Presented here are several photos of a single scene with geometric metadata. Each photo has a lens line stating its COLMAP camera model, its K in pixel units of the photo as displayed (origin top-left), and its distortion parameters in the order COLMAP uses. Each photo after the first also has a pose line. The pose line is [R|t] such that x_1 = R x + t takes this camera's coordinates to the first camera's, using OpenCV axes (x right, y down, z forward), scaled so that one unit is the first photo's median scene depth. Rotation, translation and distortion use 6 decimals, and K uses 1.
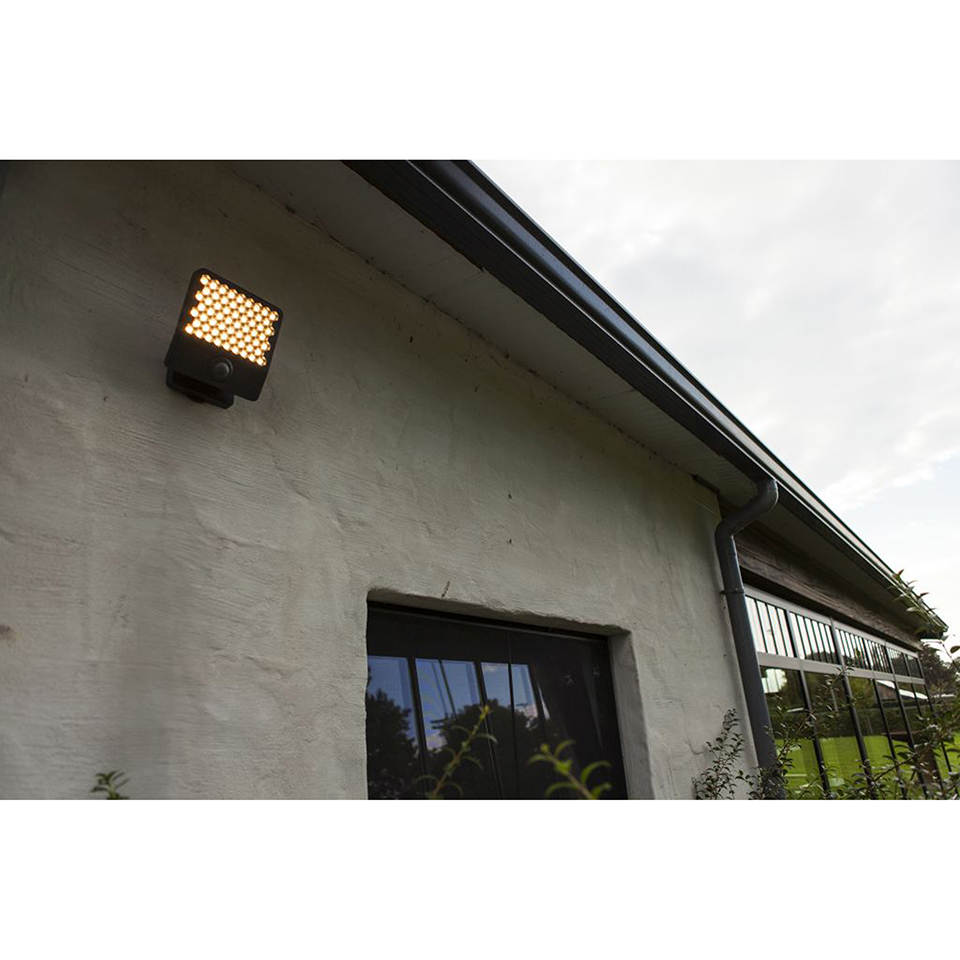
lens RADIAL K [[641.3, 0, 480.0], [0, 641.3, 480.0], [0, 0, 1]] dist [-0.028983, 0.019297]
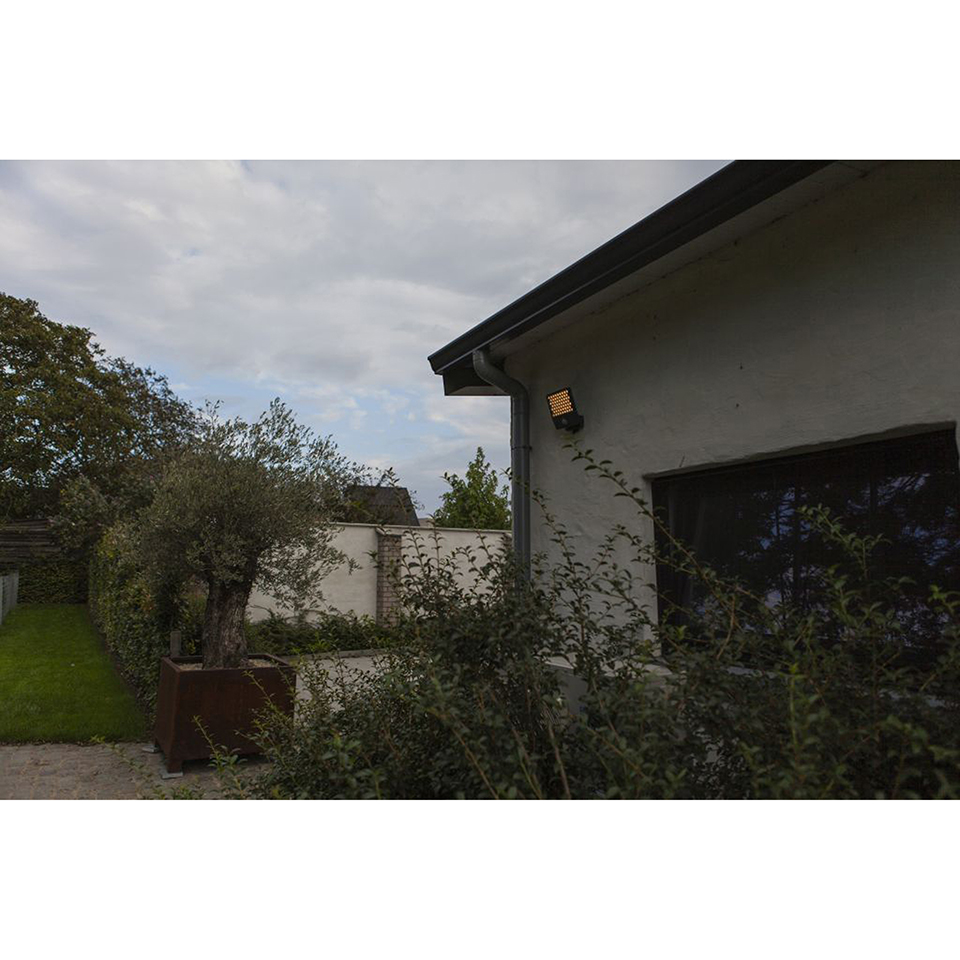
lens RADIAL K [[641.3, 0, 480.0], [0, 641.3, 480.0], [0, 0, 1]] dist [-0.028983, 0.019297]
pose [[-0.340686, -0.076169, -0.937087, 2.051804], [0.362199, 0.909148, -0.205579, 0.443392], [0.867609, -0.409449, -0.282146, 1.198038]]
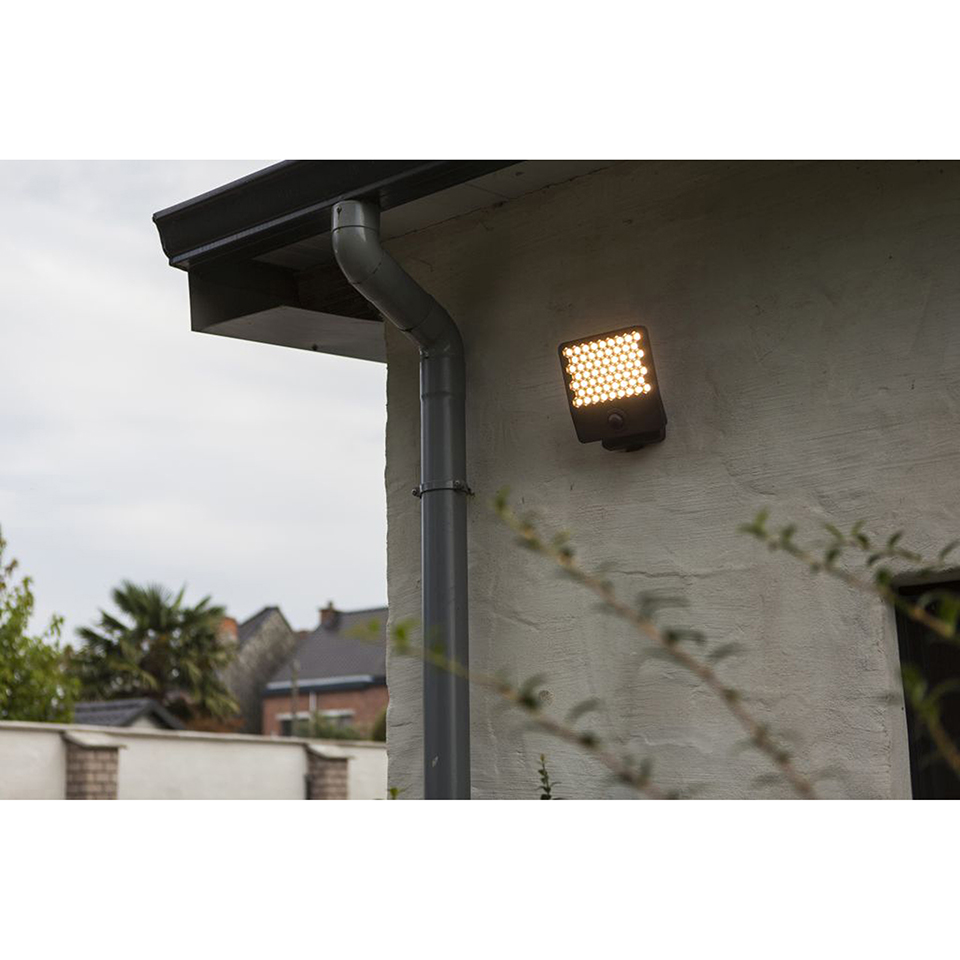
lens RADIAL K [[1388.7, 0, 480.0], [0, 1388.7, 480.0], [0, 0, 1]] dist [-0.050197, -0.013510]
pose [[0.035367, -0.178386, -0.983325, 1.494454], [0.378345, 0.913093, -0.152038, 0.141866], [0.924989, -0.366659, 0.099785, 0.483184]]
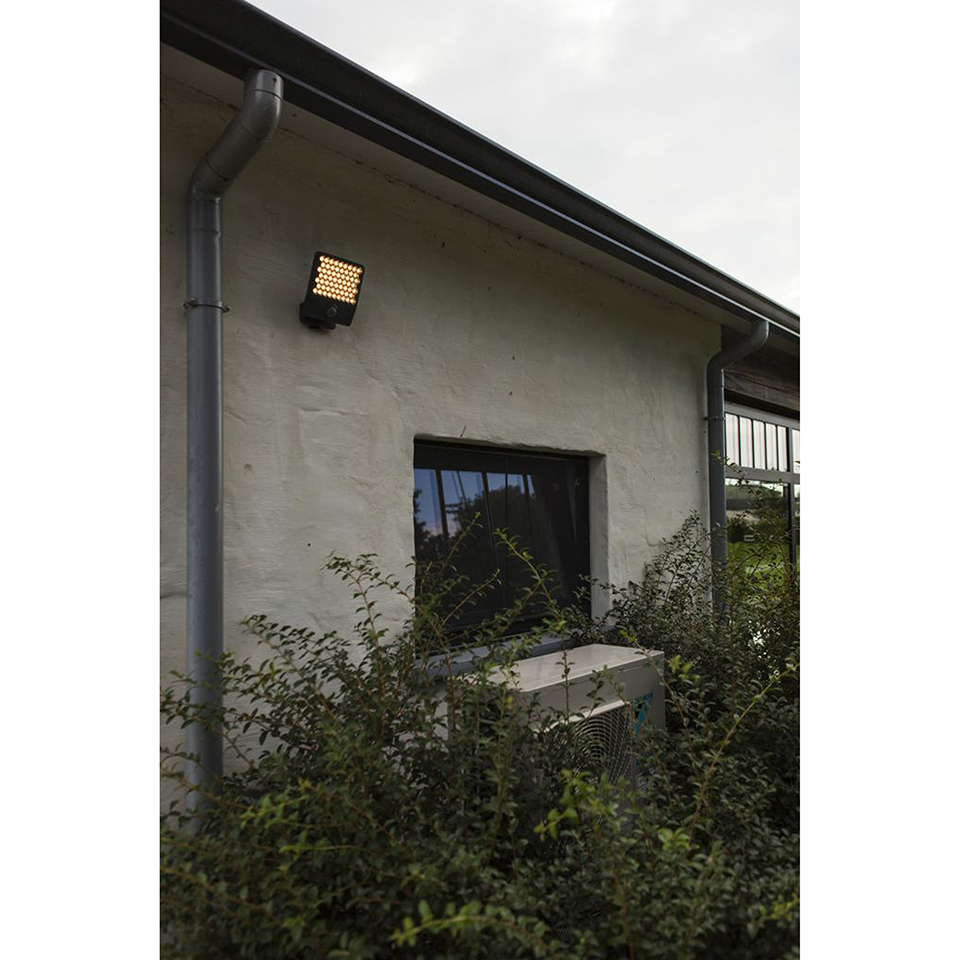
lens RADIAL K [[779.8, 0, 480.0], [0, 779.8, 480.0], [0, 0, 1]] dist [-0.001207, -0.004211]
pose [[0.998395, 0.049550, -0.027423, 0.049456], [-0.038156, 0.946372, 0.320819, -0.370943], [0.041849, -0.319258, 0.946743, -0.912534]]
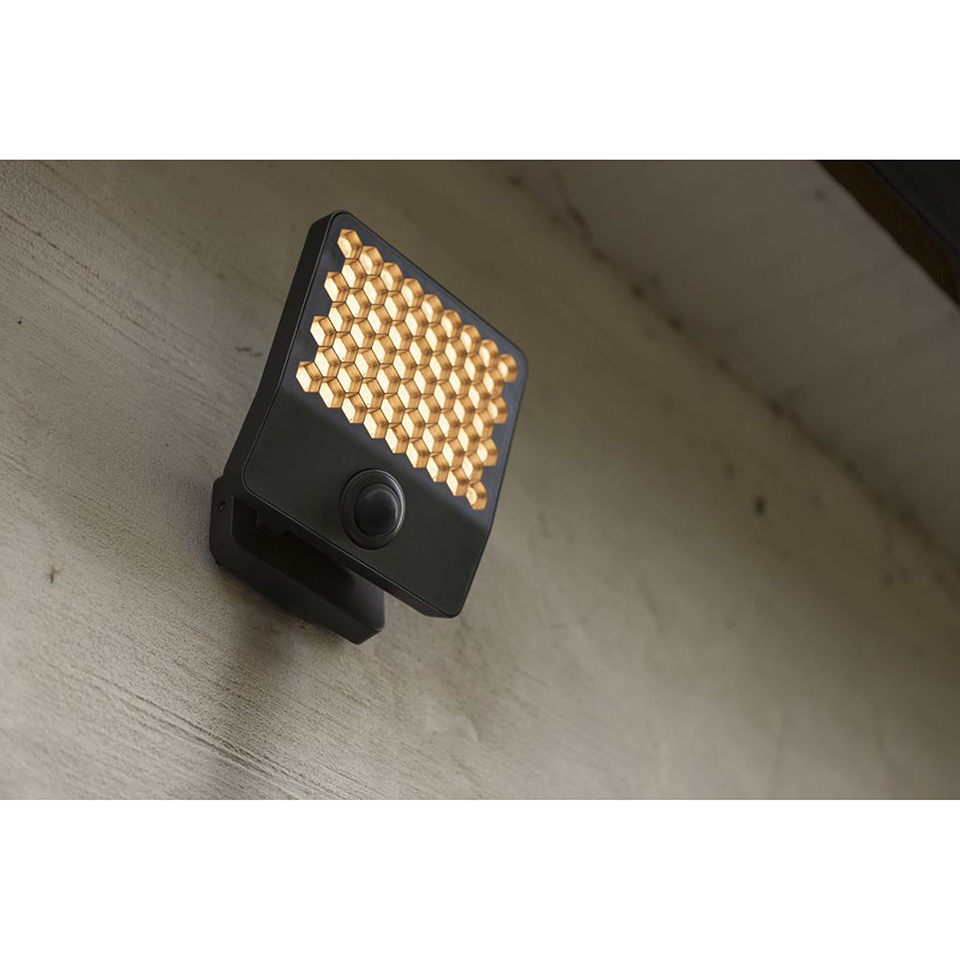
lens RADIAL K [[1696.0, 0, 480.0], [0, 1696.0, 480.0], [0, 0, 1]] dist [-0.007126, -0.001911]
pose [[0.997964, -0.017005, -0.061469, -0.265950], [-0.003310, 0.948687, -0.316198, 0.070273], [0.063692, 0.315758, 0.946700, 0.176832]]
